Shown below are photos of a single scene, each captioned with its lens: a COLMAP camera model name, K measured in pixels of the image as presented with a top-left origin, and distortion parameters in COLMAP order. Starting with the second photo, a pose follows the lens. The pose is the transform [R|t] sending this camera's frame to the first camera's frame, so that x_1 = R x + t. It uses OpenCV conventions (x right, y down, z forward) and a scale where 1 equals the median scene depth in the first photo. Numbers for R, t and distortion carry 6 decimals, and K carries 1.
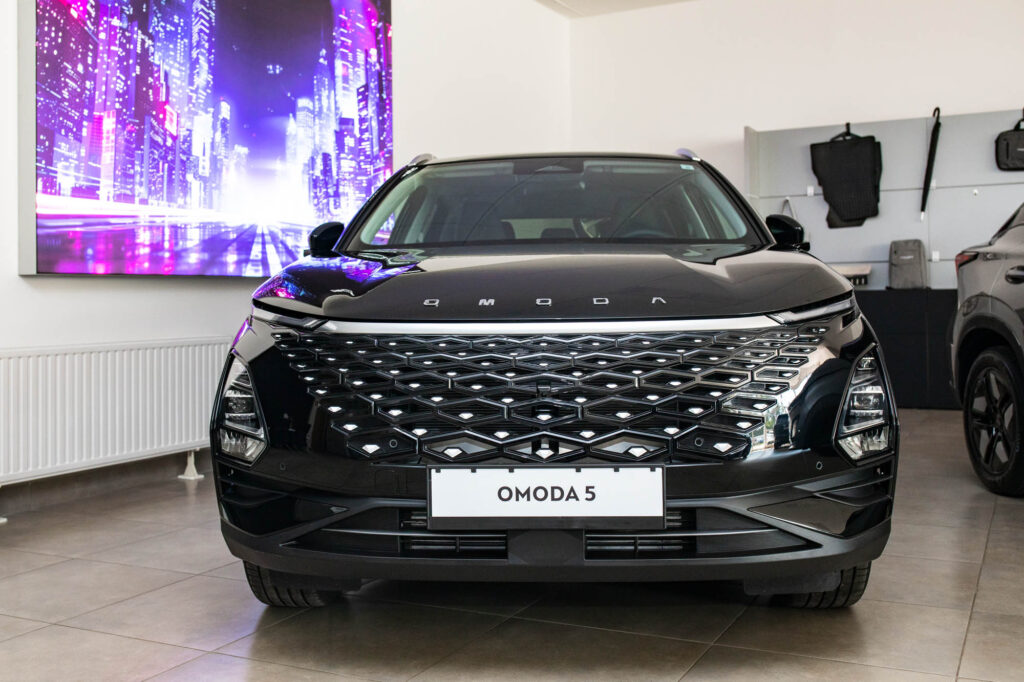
lens RADIAL K [[1001.0, 0, 512.0], [0, 1001.0, 341.0], [0, 0, 1]] dist [-0.001252, -0.002783]
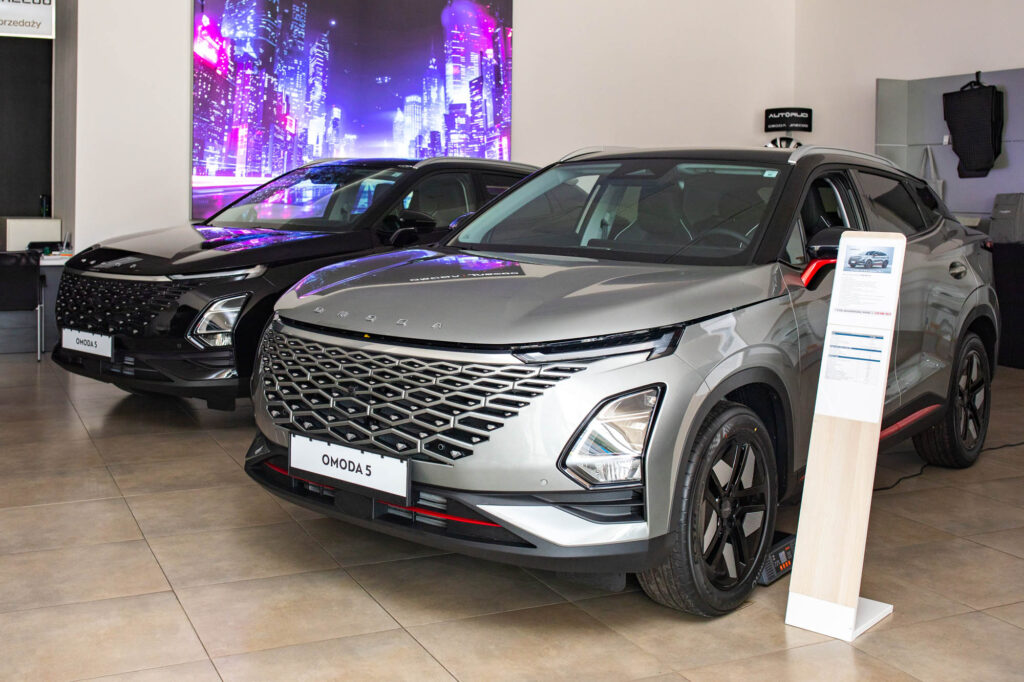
lens RADIAL K [[1001.0, 0, 512.0], [0, 1001.0, 341.0], [0, 0, 1]] dist [-0.001252, -0.002783]
pose [[0.808587, 0.112130, -0.577594, 0.917913], [-0.051321, 0.991372, 0.120612, -0.079984], [0.586135, -0.067882, 0.807365, -0.145636]]
